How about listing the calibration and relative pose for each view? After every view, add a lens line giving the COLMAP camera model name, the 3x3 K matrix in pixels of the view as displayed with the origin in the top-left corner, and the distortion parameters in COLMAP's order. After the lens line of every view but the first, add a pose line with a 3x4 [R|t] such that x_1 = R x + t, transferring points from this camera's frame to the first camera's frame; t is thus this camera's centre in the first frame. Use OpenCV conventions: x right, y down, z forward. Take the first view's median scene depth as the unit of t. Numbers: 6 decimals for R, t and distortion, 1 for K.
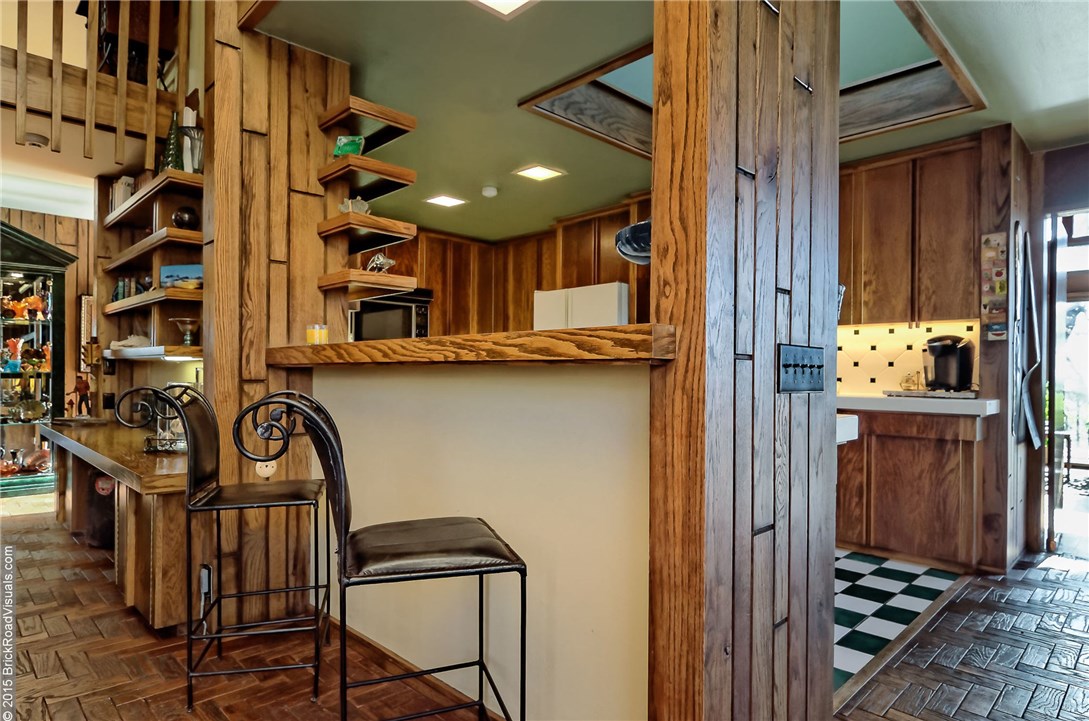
lens RADIAL K [[630.8, 0, 543.7], [0, 630.8, 365.7], [0, 0, 1]] dist [-0.000949, -0.001057]
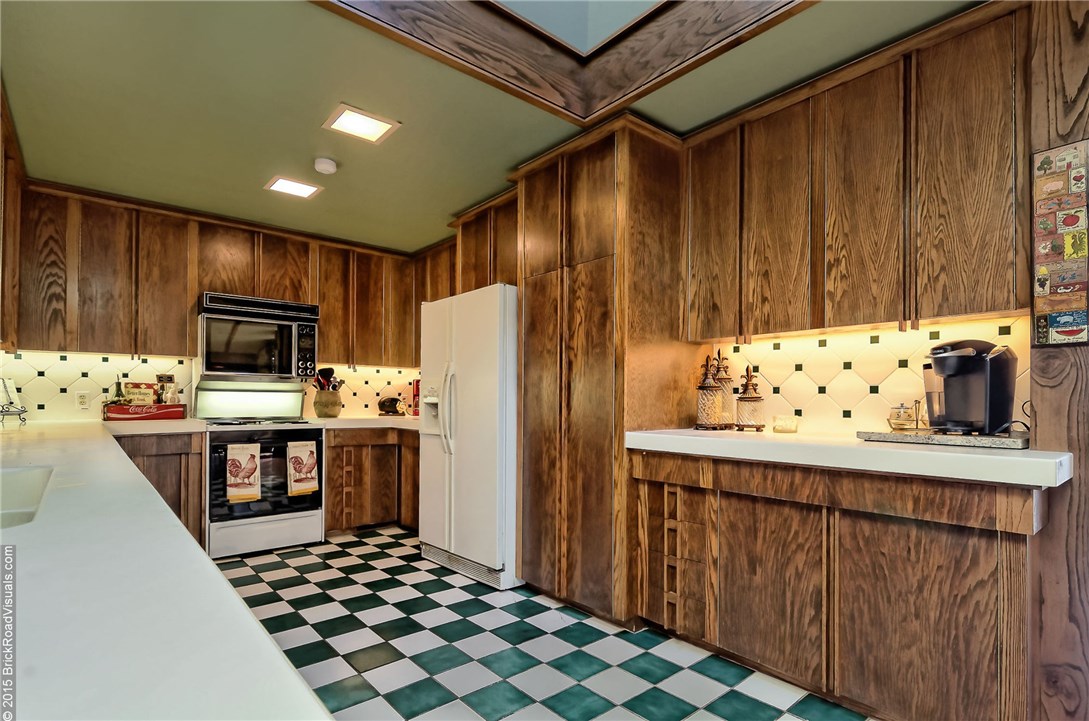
lens RADIAL K [[526.1, 0, 555.9], [0, 526.1, 392.6], [0, 0, 1]] dist [-0.003252, 0.002039]
pose [[0.997371, -0.006379, -0.072187, 0.289241], [0.006239, 0.999978, -0.002171, -0.000042], [0.072199, 0.001715, 0.997389, 0.478189]]
